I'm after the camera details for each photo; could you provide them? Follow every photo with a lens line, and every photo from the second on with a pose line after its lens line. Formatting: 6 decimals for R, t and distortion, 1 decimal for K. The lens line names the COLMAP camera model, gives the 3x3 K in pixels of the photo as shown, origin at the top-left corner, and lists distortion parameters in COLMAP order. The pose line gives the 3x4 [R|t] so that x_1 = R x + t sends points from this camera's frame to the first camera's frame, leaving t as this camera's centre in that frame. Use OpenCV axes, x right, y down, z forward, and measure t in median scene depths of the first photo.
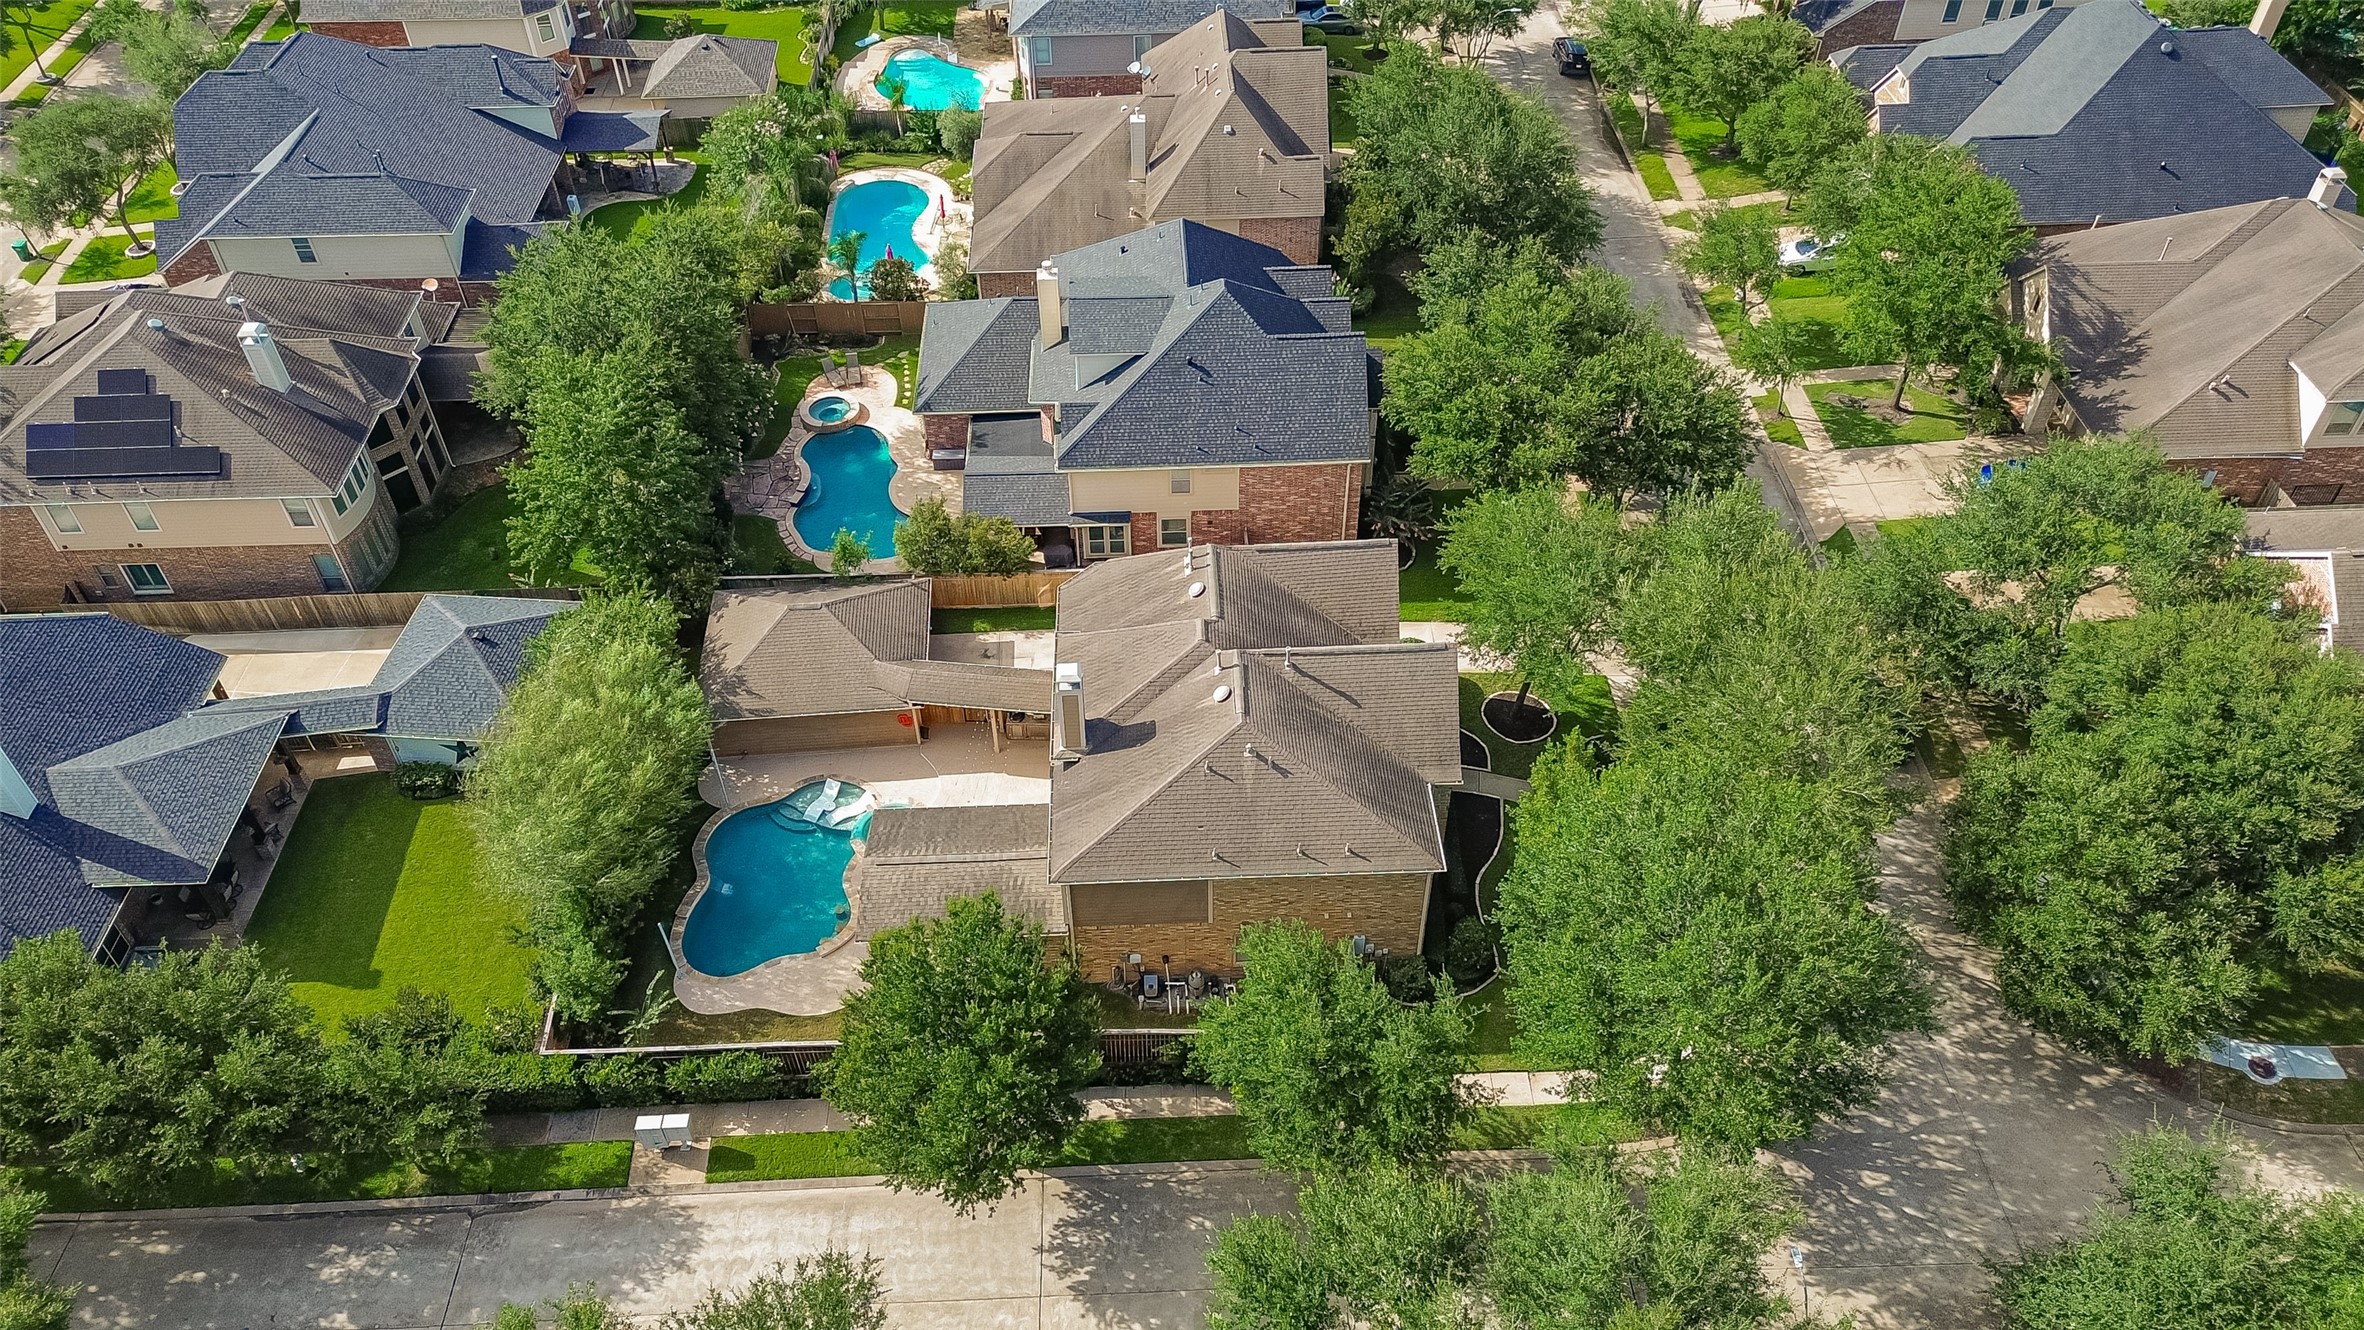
lens RADIAL K [[1683.6, 0, 1175.1], [0, 1683.6, 662.1], [0, 0, 1]] dist [0.069418, -0.066838]
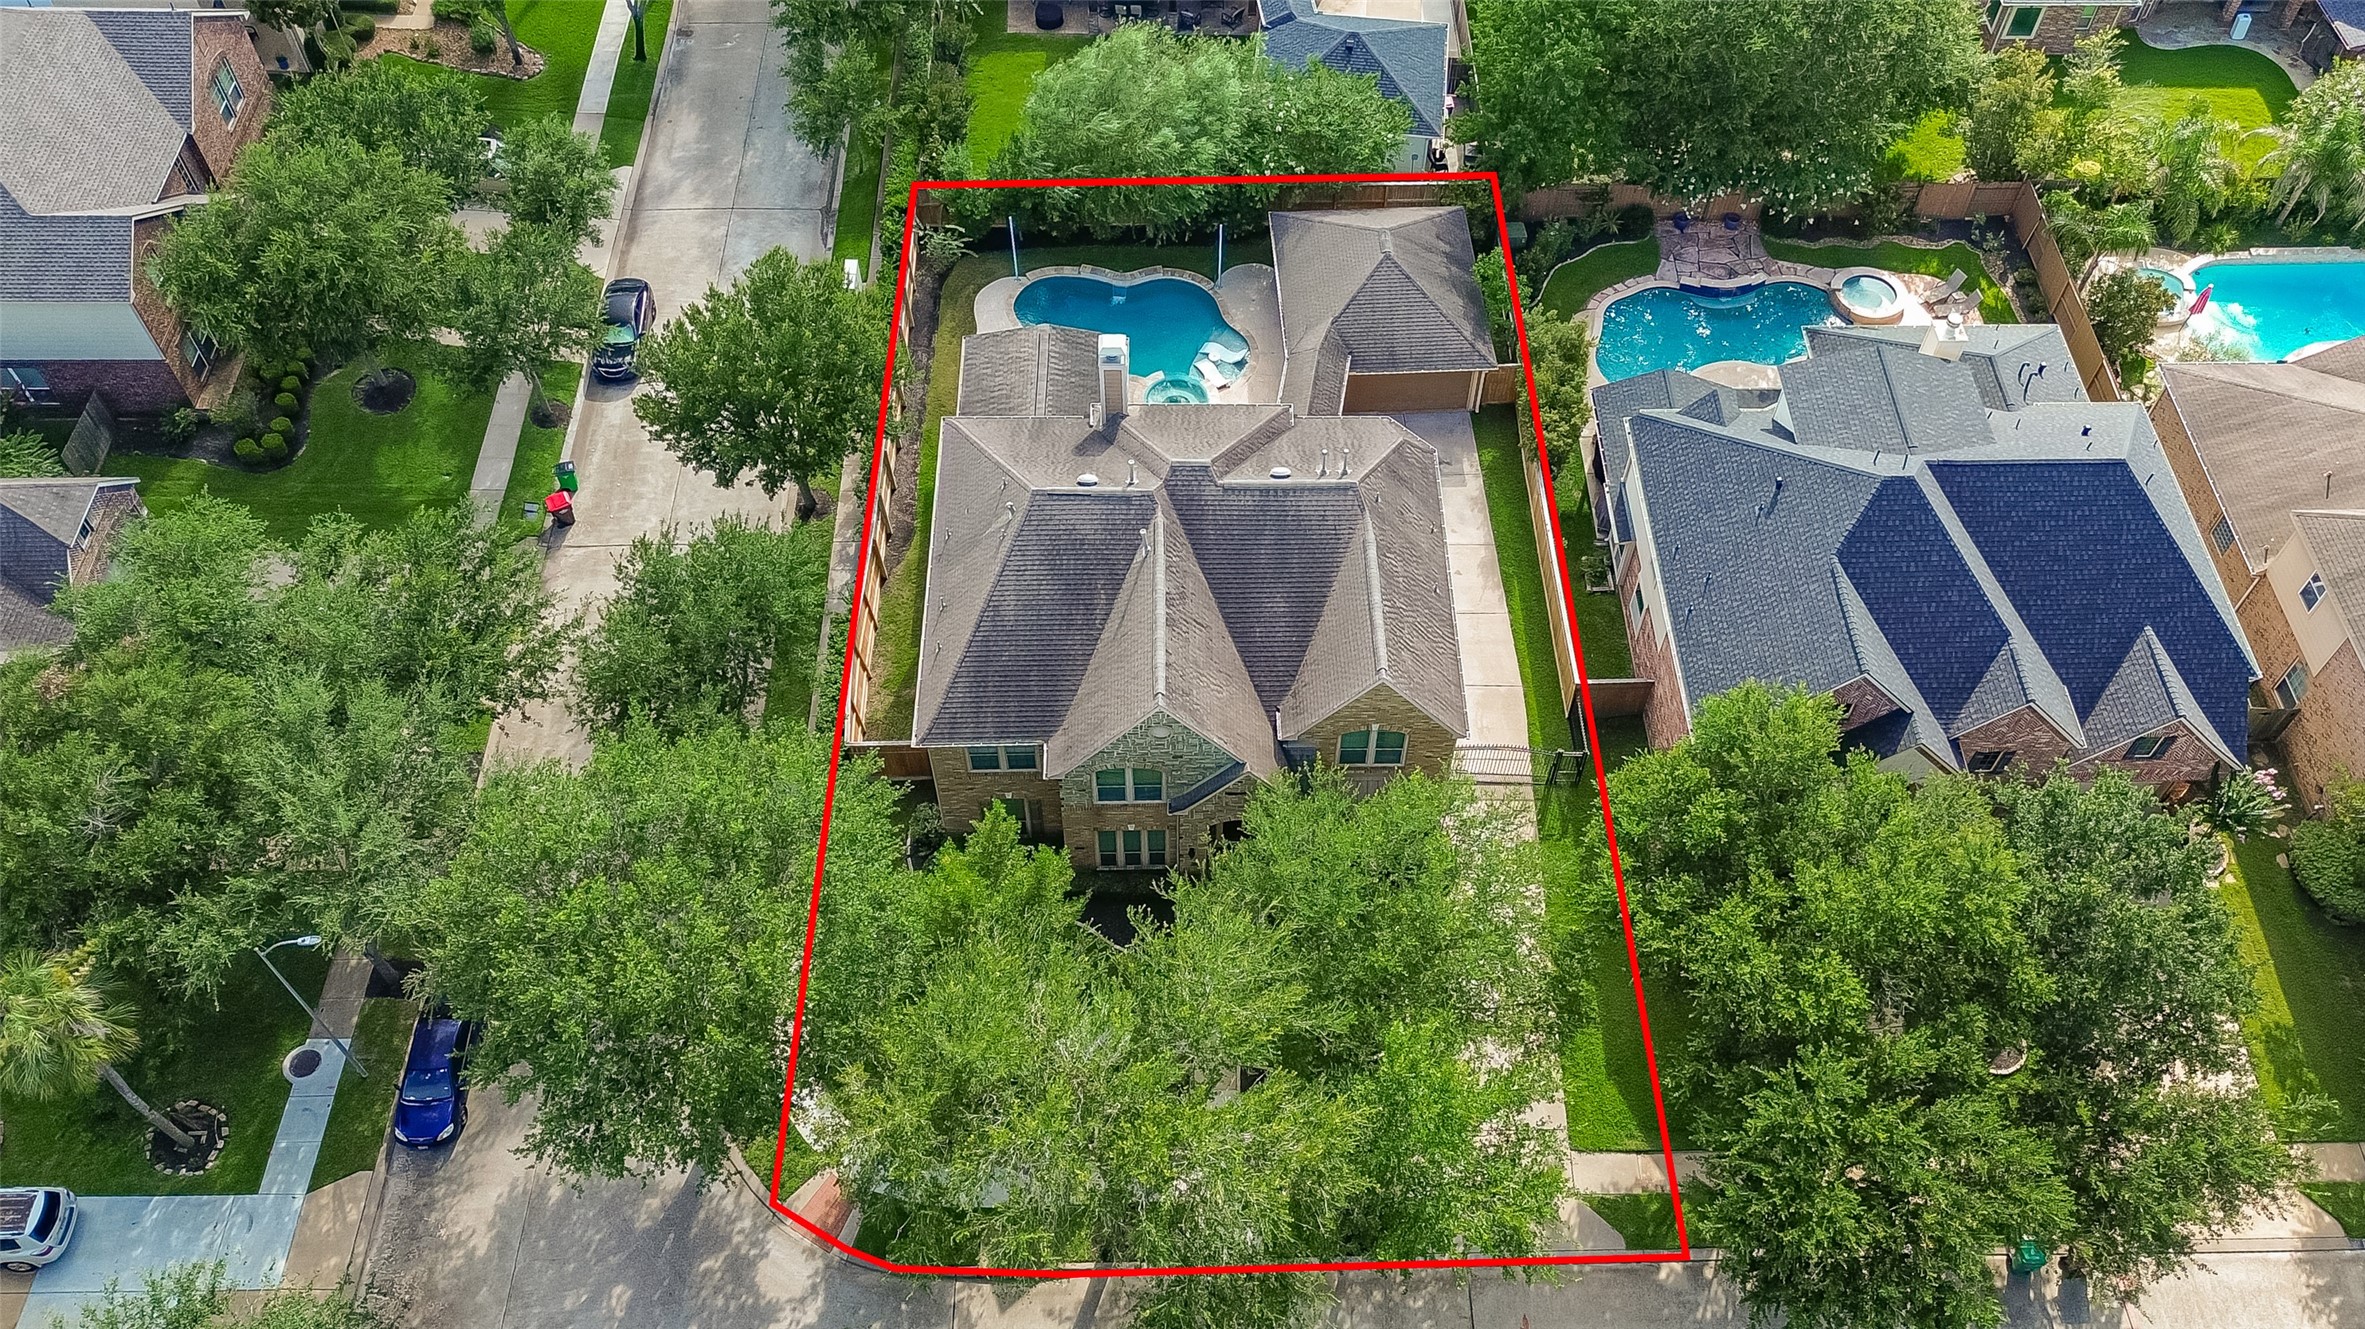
lens RADIAL K [[1684.3, 0, 1175.6], [0, 1684.3, 661.6], [0, 0, 1]] dist [0.069418, -0.066838]
pose [[-0.019879, 0.832542, -0.553606, 0.459568], [-0.682801, 0.393172, 0.615791, -0.407464], [0.730334, 0.390244, 0.560644, 0.451517]]
